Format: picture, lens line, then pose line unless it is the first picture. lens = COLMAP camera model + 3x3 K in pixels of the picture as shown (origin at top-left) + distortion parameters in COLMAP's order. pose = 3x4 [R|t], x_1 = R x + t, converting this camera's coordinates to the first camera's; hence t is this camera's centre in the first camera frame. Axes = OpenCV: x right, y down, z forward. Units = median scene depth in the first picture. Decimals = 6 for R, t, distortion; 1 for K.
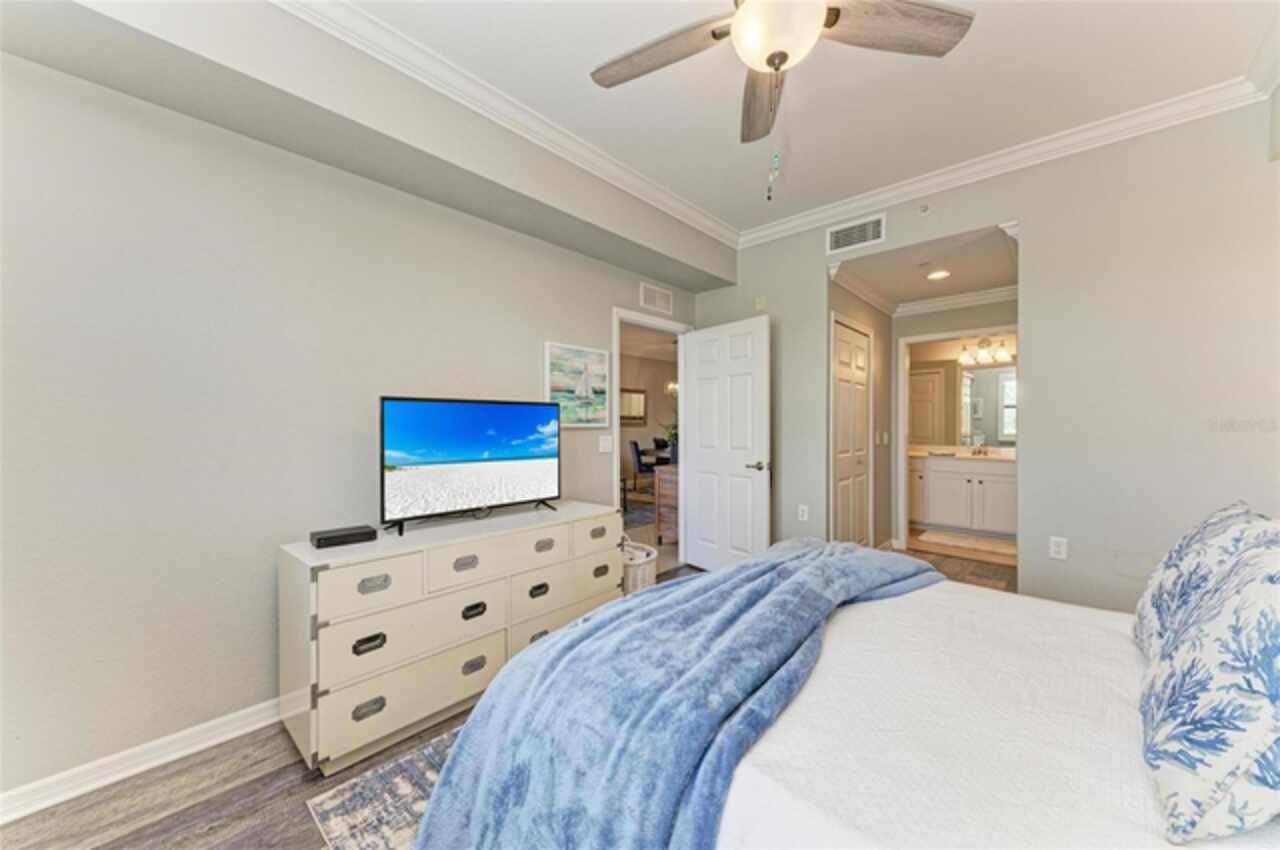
lens RADIAL K [[474.3, 0, 649.1], [0, 474.3, 424.2], [0, 0, 1]] dist [0.000319, 0.000079]
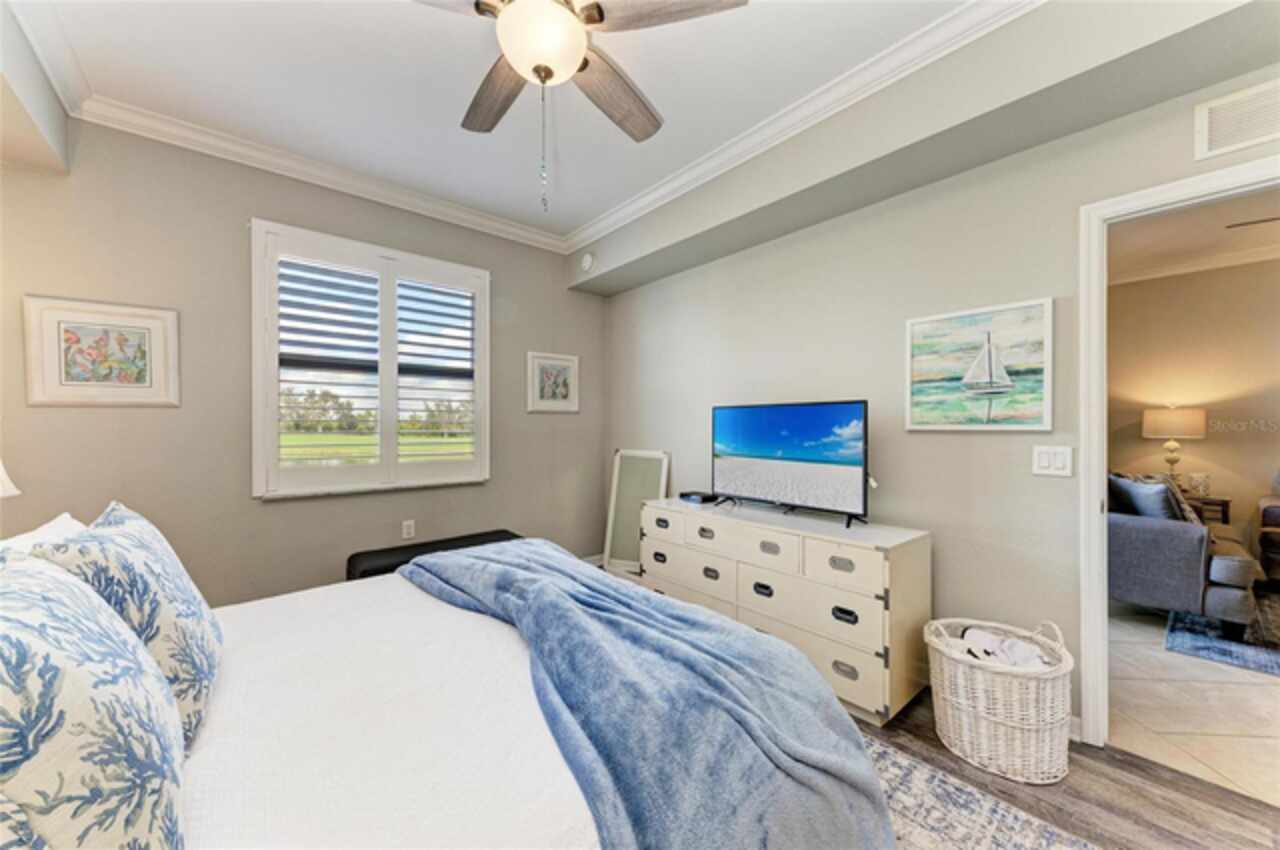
lens RADIAL K [[474.3, 0, 648.7], [0, 474.3, 426.9], [0, 0, 1]] dist [0.000319, 0.000079]
pose [[-0.130223, -0.000957, -0.991484, 0.670420], [-0.004464, 0.999990, -0.000379, 0.004550], [0.991475, 0.004377, -0.130226, 0.743807]]
